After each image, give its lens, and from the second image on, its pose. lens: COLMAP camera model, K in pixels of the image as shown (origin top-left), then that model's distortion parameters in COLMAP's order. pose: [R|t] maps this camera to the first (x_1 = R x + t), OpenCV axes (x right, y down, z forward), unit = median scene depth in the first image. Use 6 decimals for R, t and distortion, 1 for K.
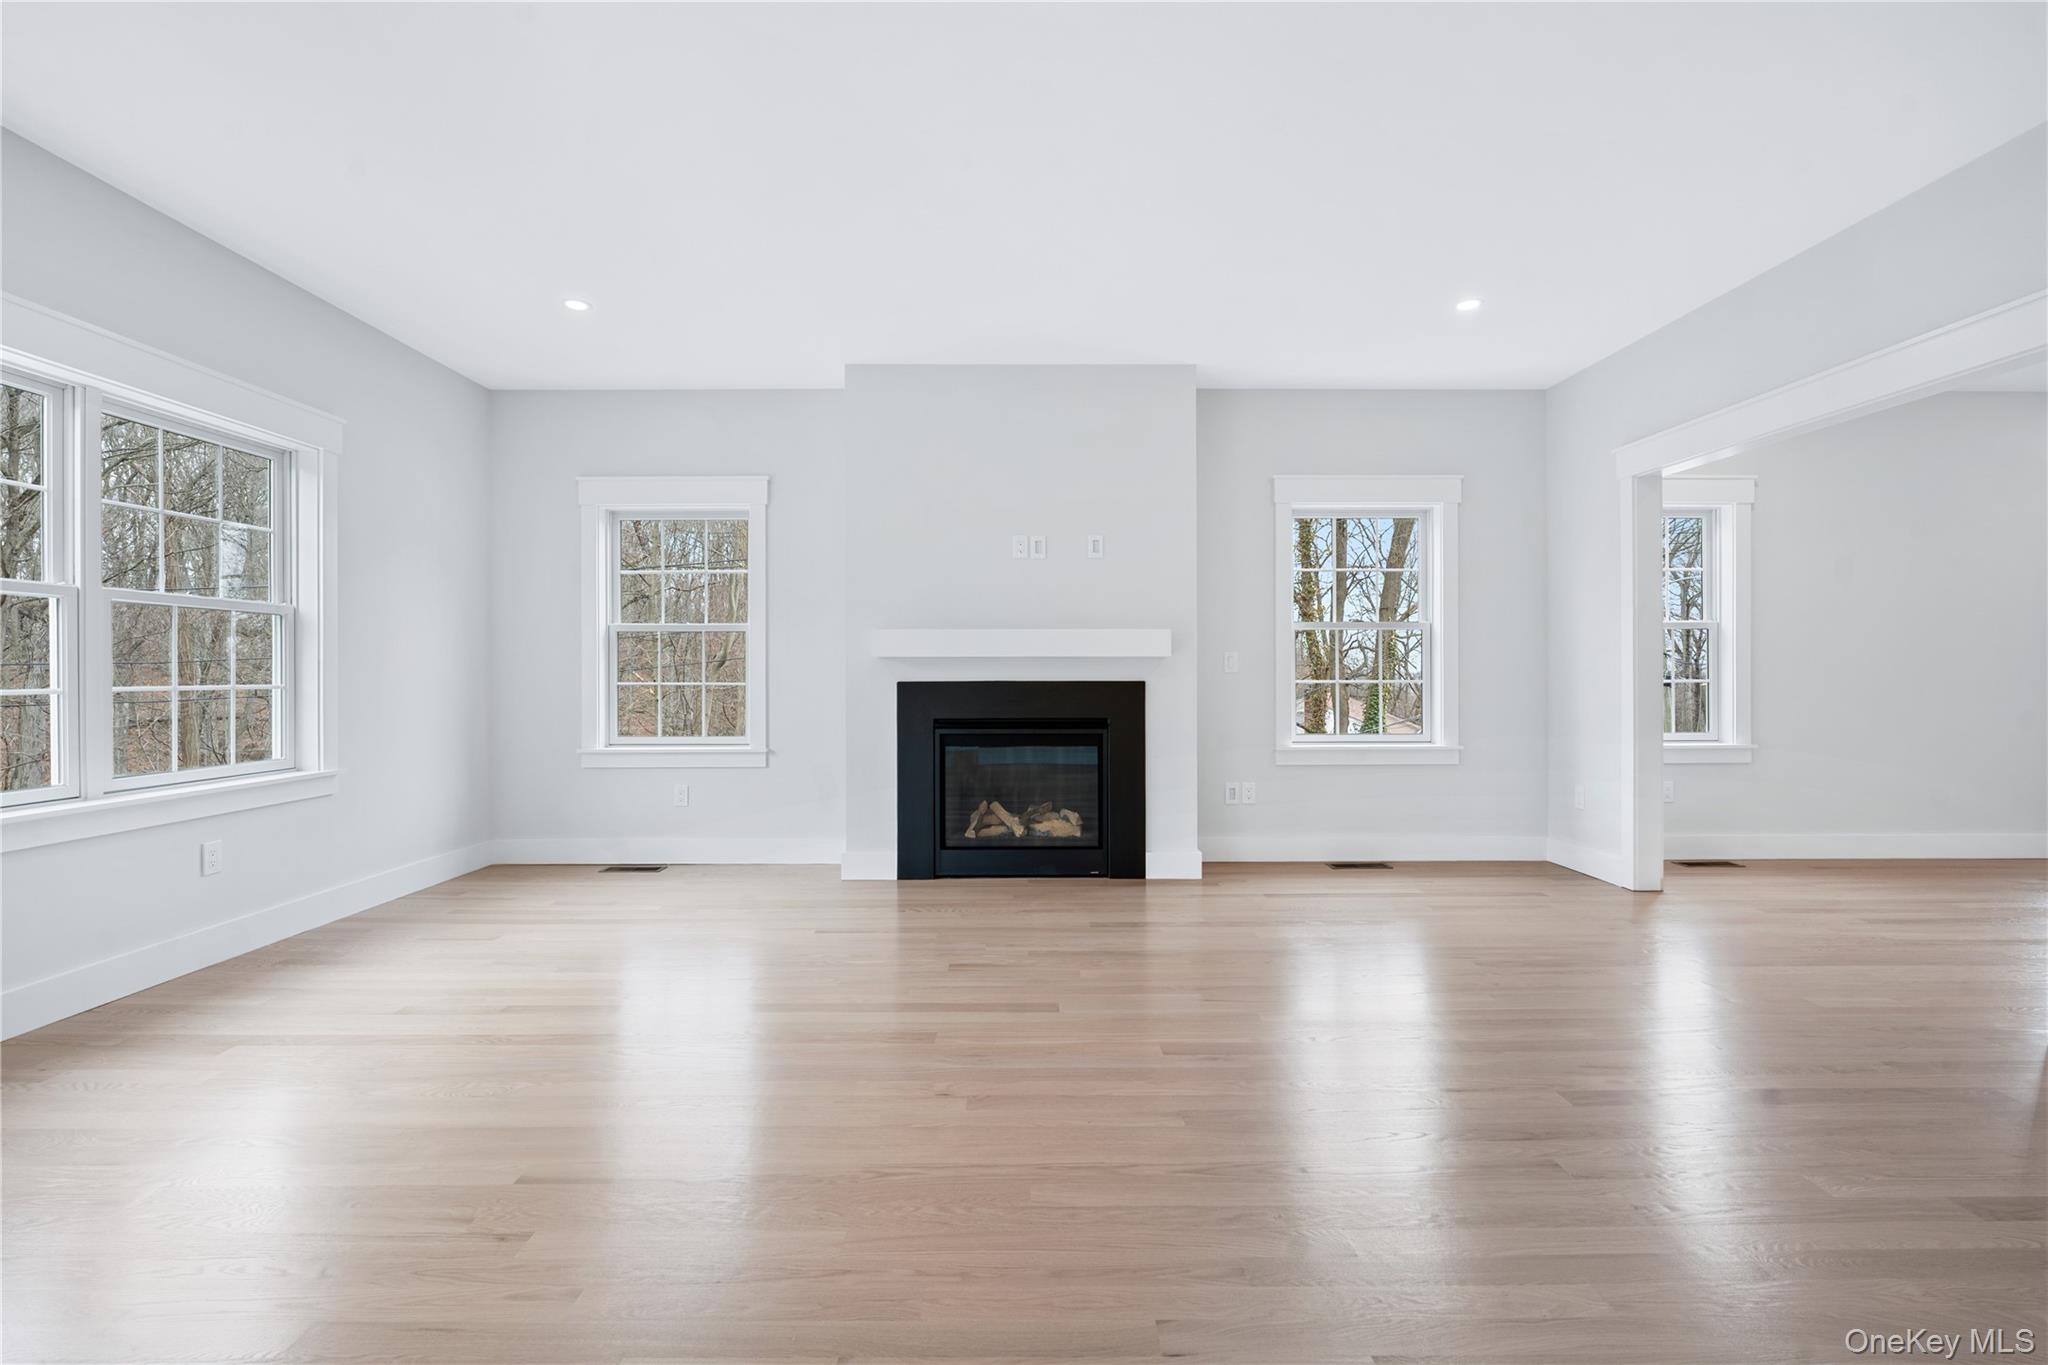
lens RADIAL K [[909.1, 0, 1020.6], [0, 909.1, 673.5], [0, 0, 1]] dist [-0.020336, -0.000173]
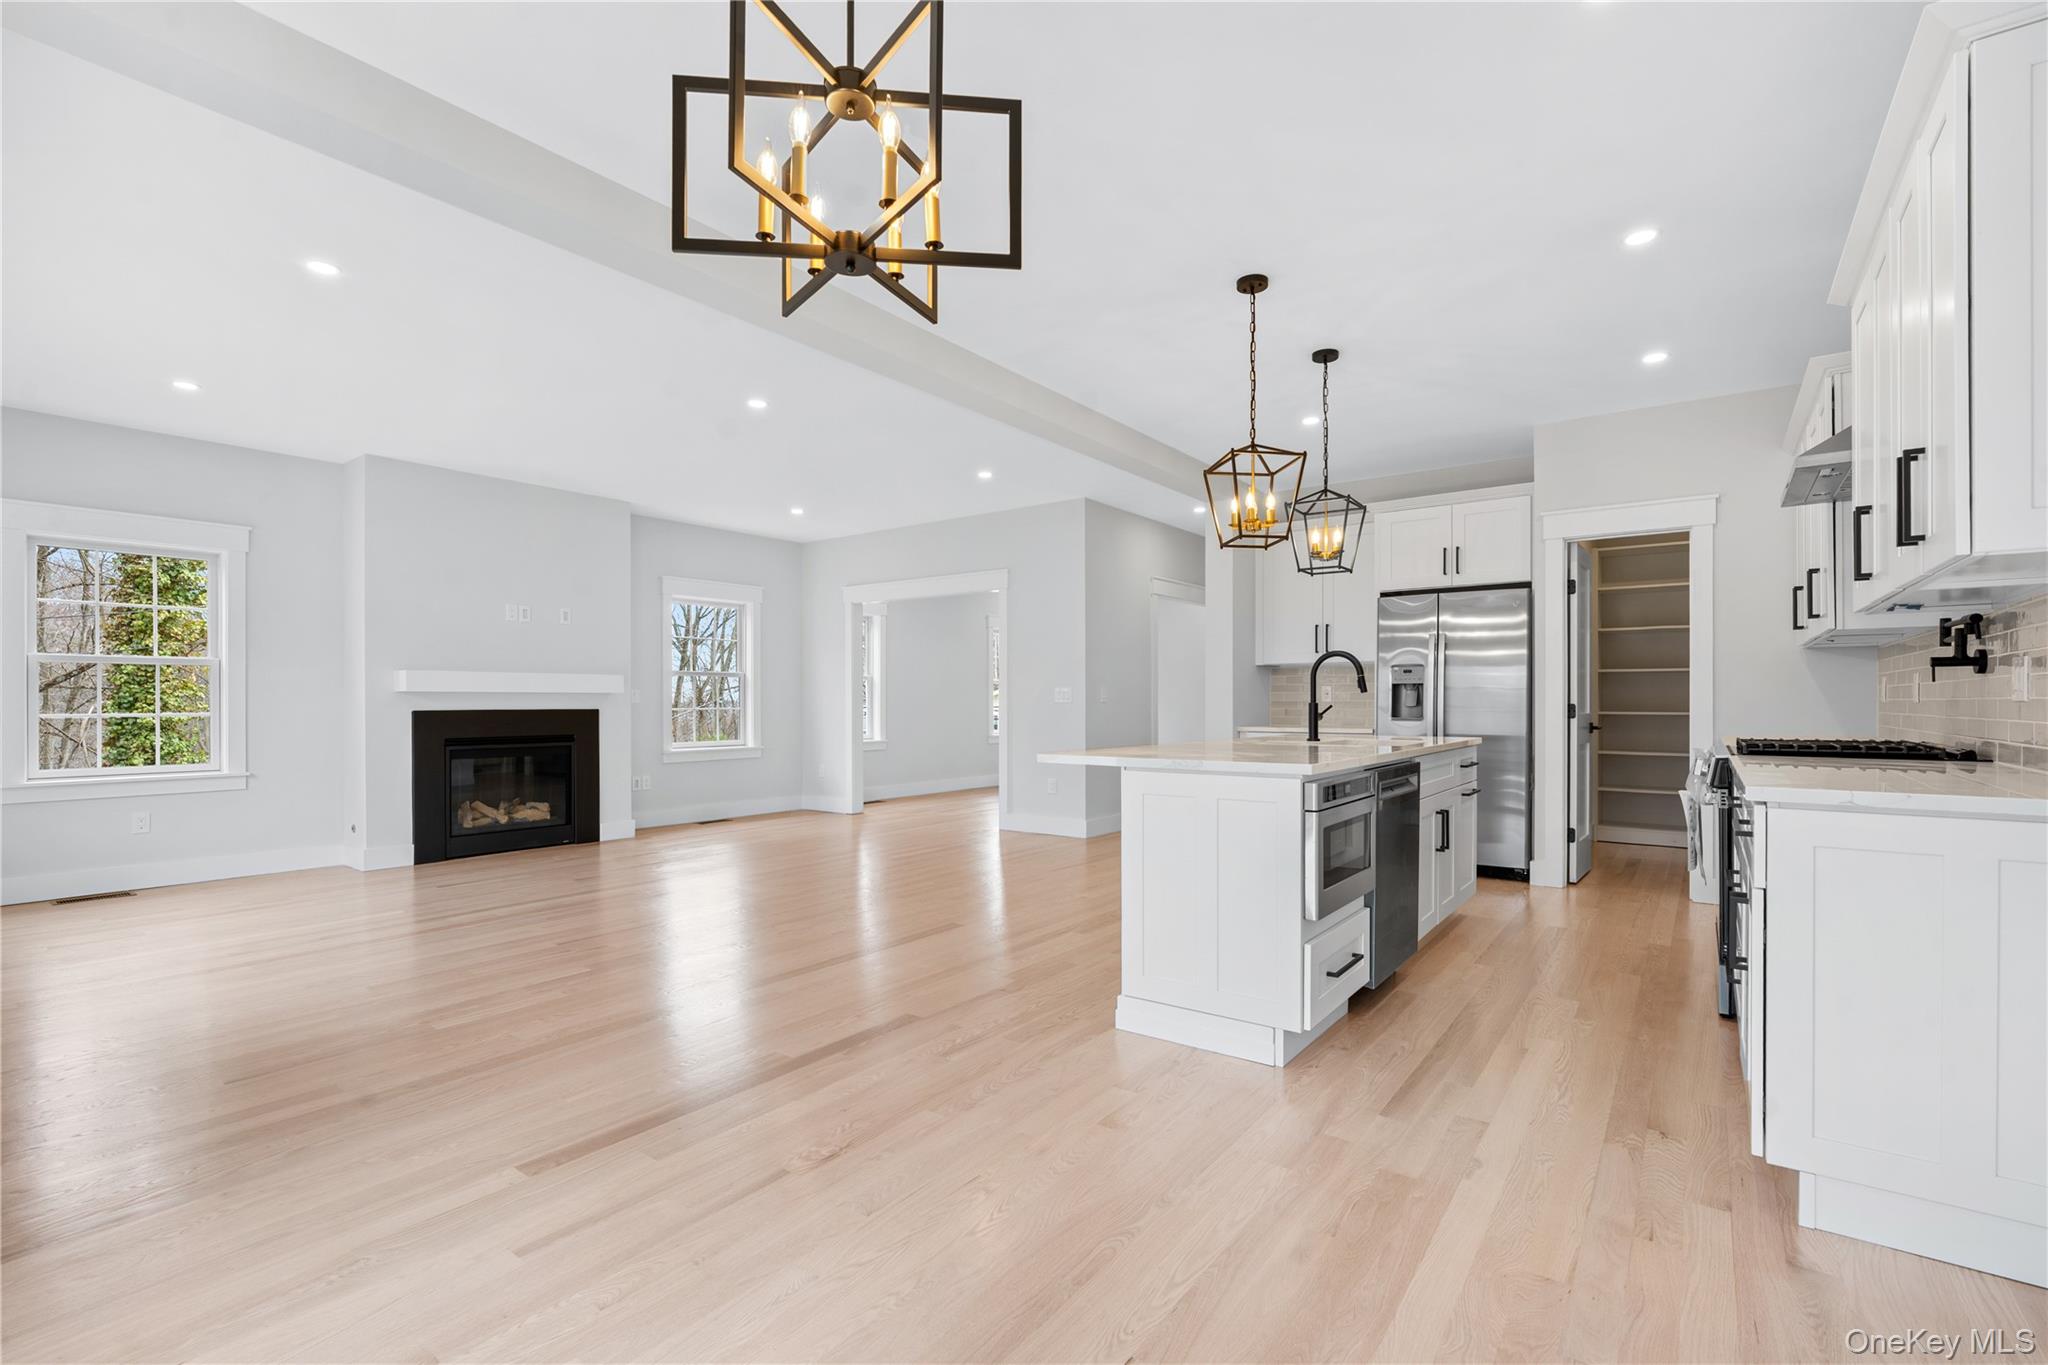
lens RADIAL K [[926.2, 0, 1019.3], [0, 926.2, 716.8], [0, 0, 1]] dist [-0.008121, 0.000470]
pose [[0.597816, -0.012695, 0.801533, -0.652948], [0.000976, 0.999885, 0.015109, -0.001114], [-0.801633, -0.008250, 0.597760, -0.452141]]
